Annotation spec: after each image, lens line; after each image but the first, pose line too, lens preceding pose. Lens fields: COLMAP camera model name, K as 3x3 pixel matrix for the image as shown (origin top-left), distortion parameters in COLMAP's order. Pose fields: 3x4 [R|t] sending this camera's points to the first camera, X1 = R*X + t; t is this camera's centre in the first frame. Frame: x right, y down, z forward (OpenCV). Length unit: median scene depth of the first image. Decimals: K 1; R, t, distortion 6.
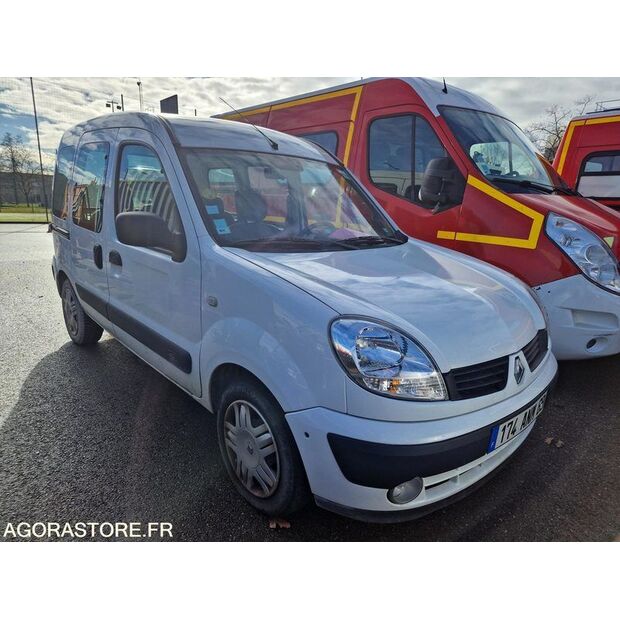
lens RADIAL K [[414.2, 0, 310.0], [0, 414.2, 310.0], [0, 0, 1]] dist [0.068303, -0.045362]
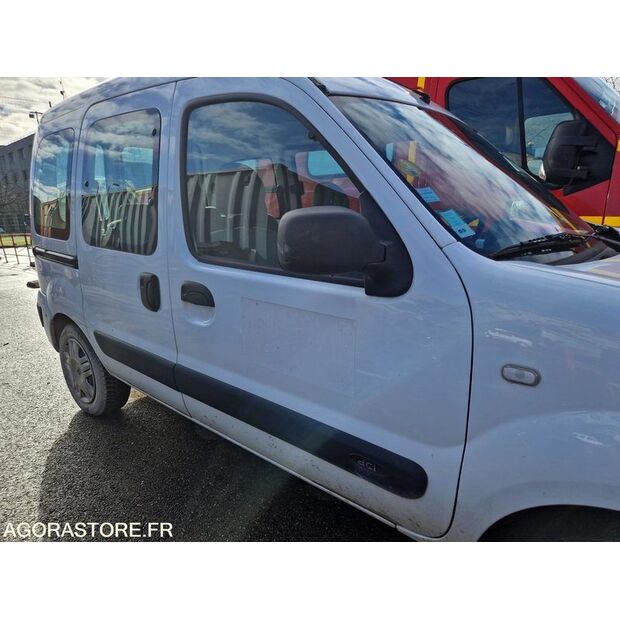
lens RADIAL K [[414.2, 0, 310.0], [0, 414.2, 310.0], [0, 0, 1]] dist [0.068303, -0.045362]
pose [[0.989201, -0.094111, 0.112361, -0.275551], [0.094937, 0.995481, -0.002010, -0.061980], [-0.111664, 0.012655, 0.993665, 0.280843]]
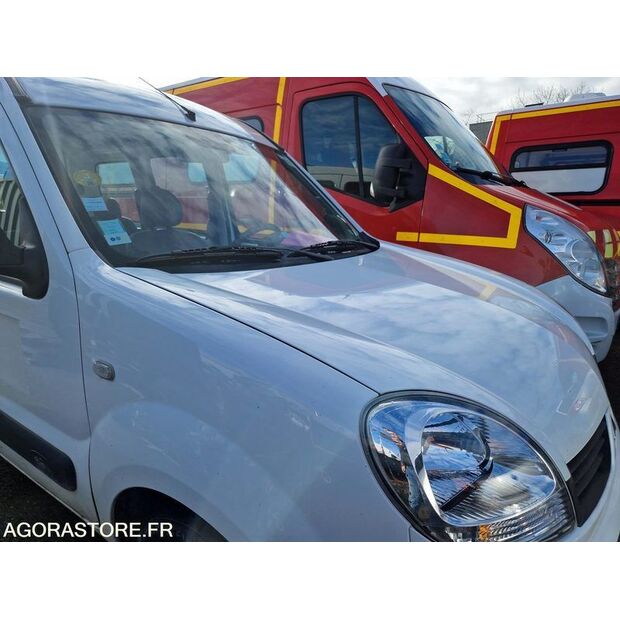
lens RADIAL K [[414.2, 0, 310.0], [0, 414.2, 310.0], [0, 0, 1]] dist [0.068303, -0.045362]
pose [[0.977483, -0.073626, 0.197755, -0.040306], [0.077056, 0.996980, -0.009695, -0.038292], [-0.196444, 0.024715, 0.980203, 0.217768]]
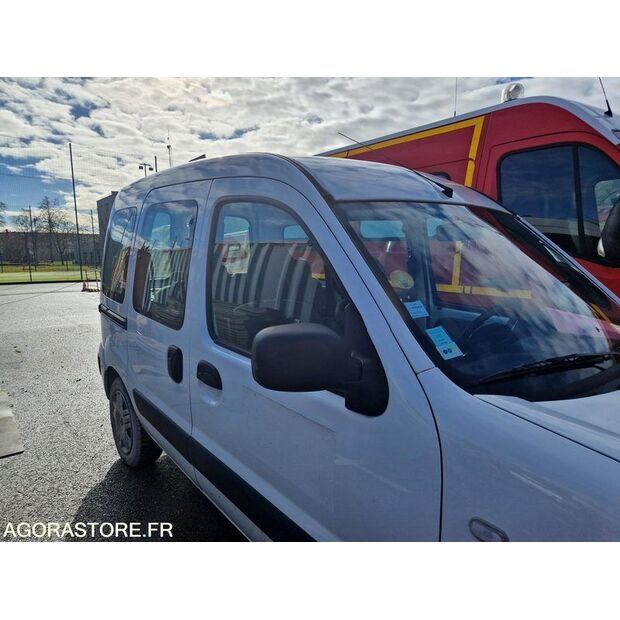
lens RADIAL K [[414.2, 0, 310.0], [0, 414.2, 310.0], [0, 0, 1]] dist [0.068303, -0.045362]
pose [[0.998303, -0.030980, -0.049304, -0.204891], [0.025551, 0.993913, -0.107160, -0.110617], [0.052324, 0.105718, 0.993019, 0.274268]]
